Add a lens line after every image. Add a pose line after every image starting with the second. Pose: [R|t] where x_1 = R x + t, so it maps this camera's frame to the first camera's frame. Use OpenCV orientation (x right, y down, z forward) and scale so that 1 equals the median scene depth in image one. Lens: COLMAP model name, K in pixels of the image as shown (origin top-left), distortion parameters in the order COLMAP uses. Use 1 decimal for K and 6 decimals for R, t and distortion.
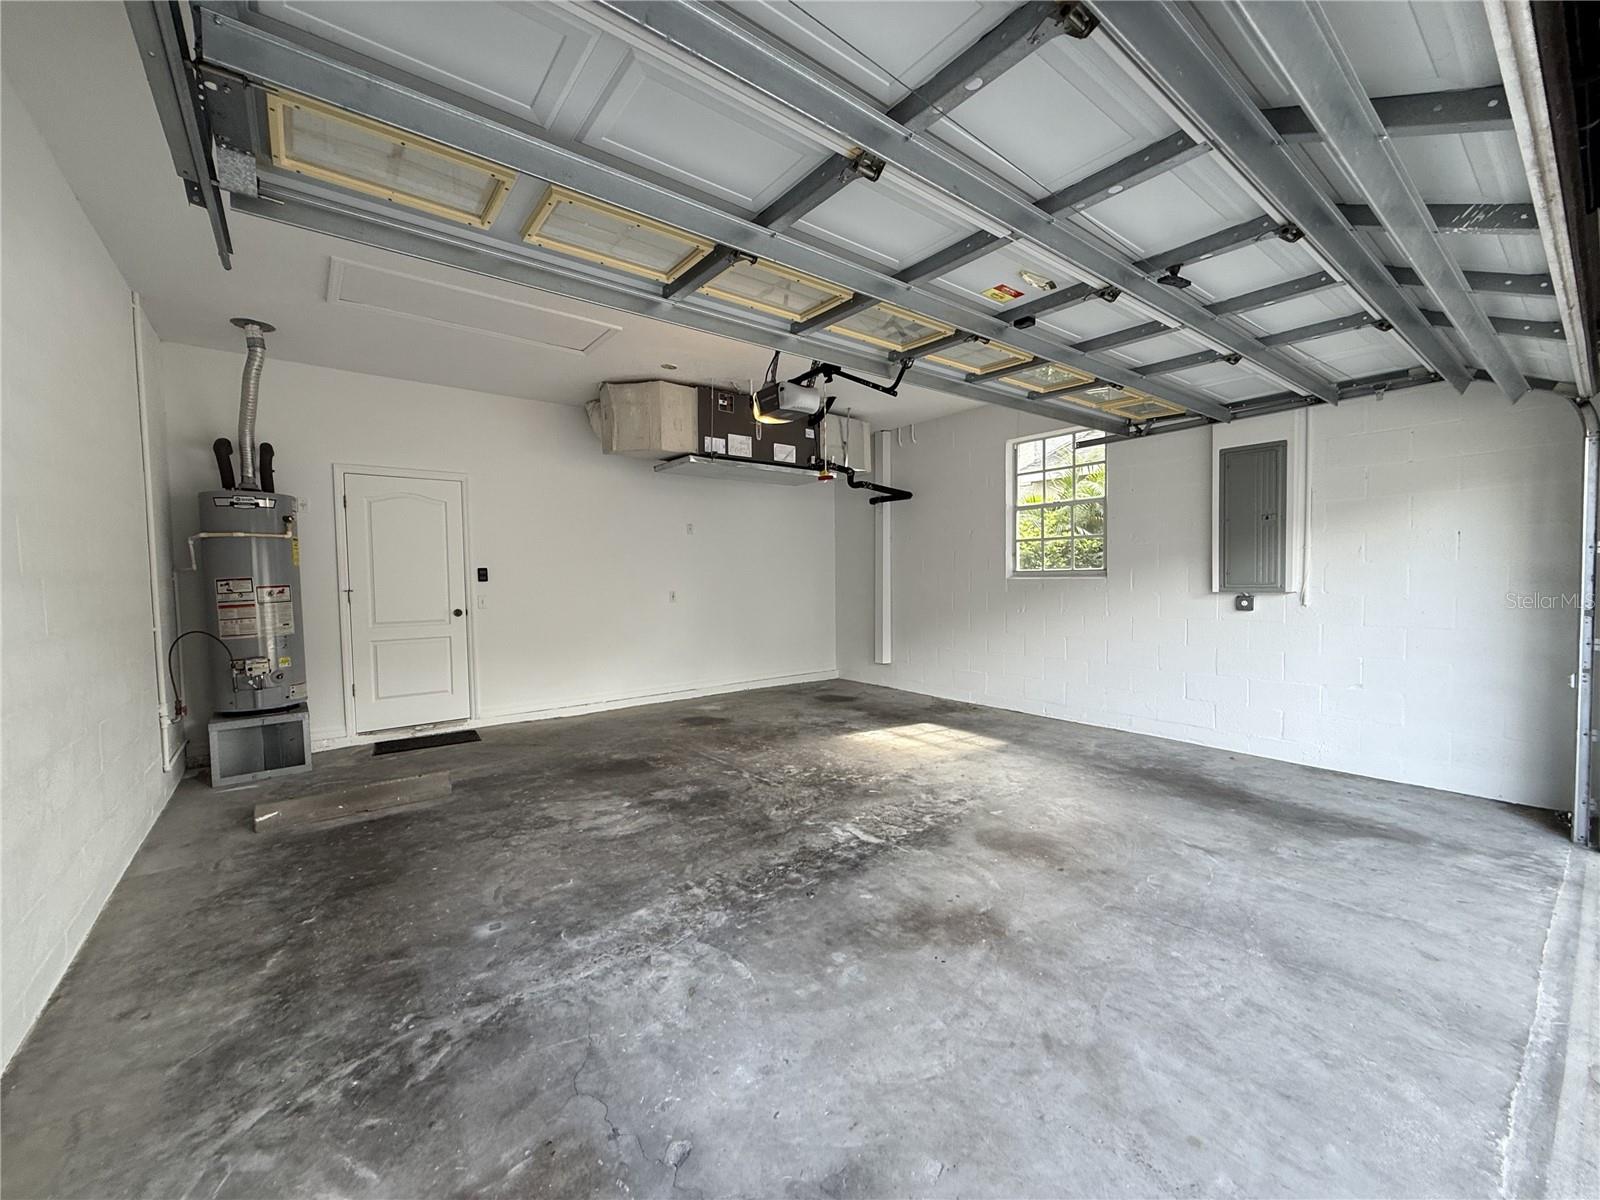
lens RADIAL K [[635.8, 0, 794.8], [0, 635.8, 604.8], [0, 0, 1]] dist [0.000522, 0.000013]
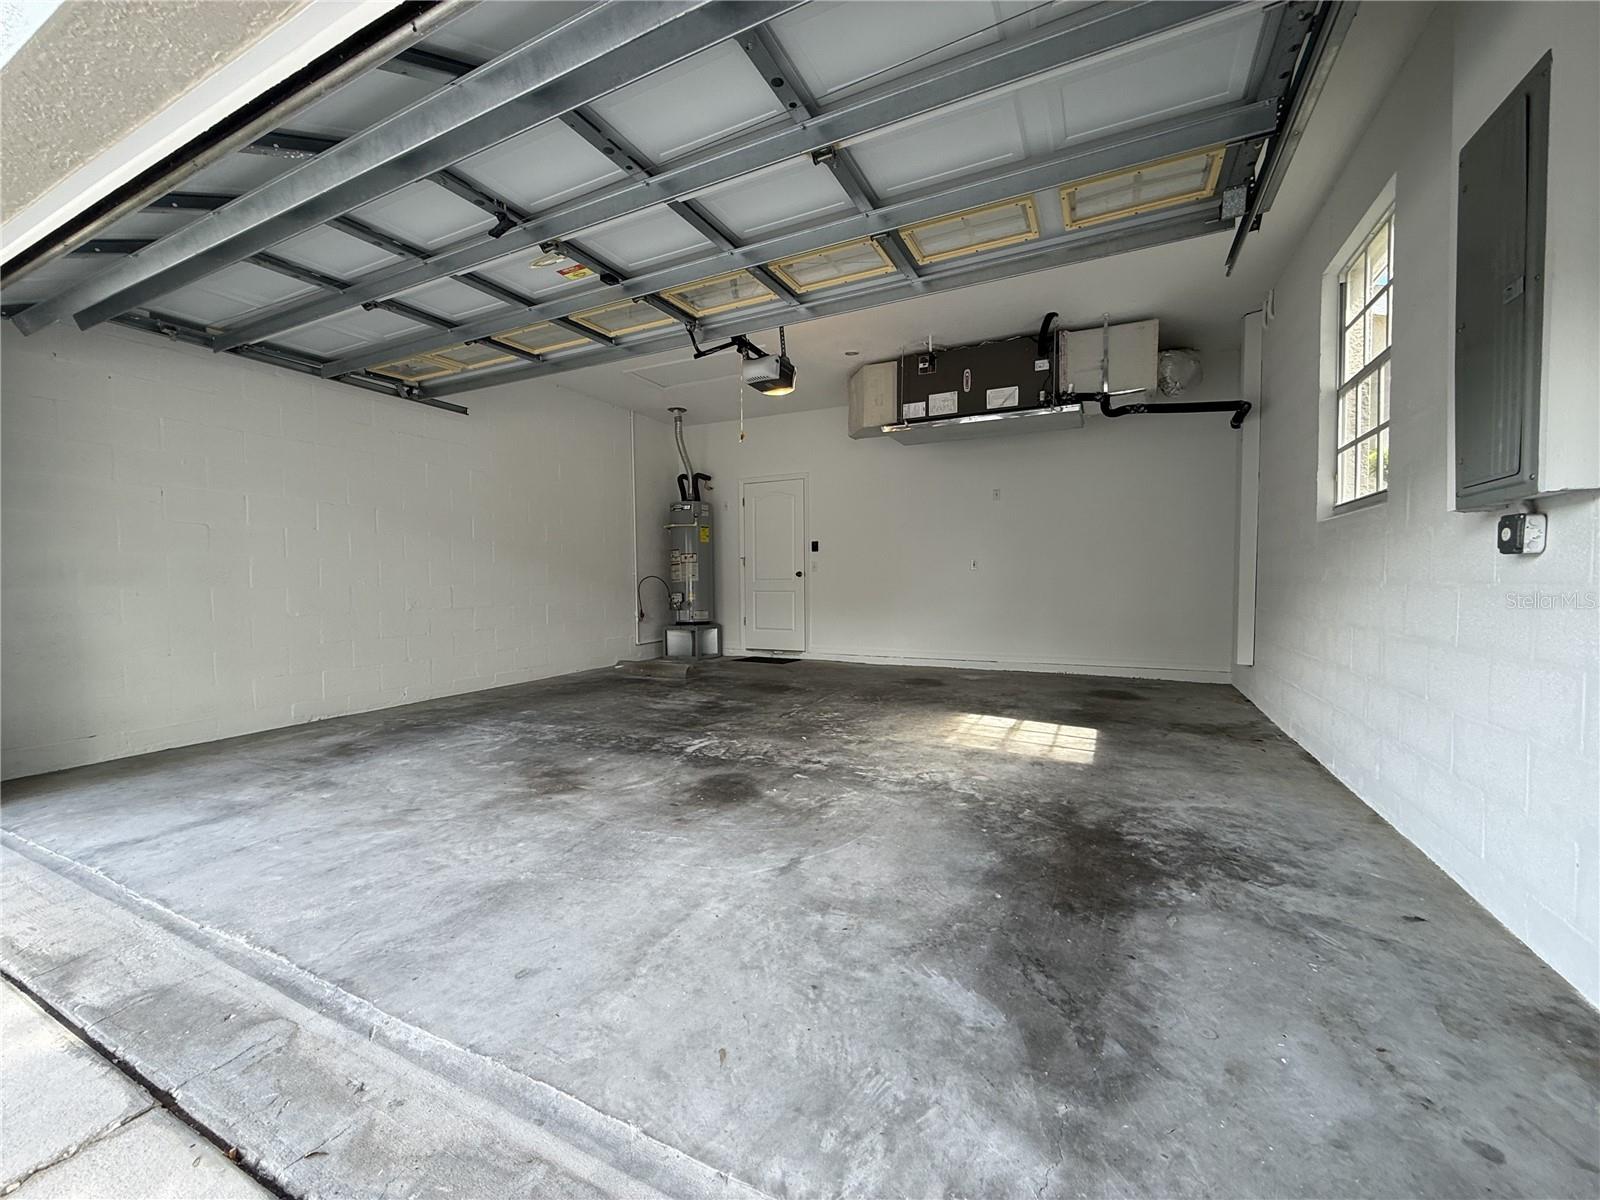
lens RADIAL K [[635.8, 0, 794.8], [0, 635.8, 604.8], [0, 0, 1]] dist [0.000522, 0.000013]
pose [[0.439196, 0.046453, -0.897189, 1.052039], [-0.039918, 0.998685, 0.032167, 0.052732], [0.897504, 0.021686, 0.440473, 0.559224]]
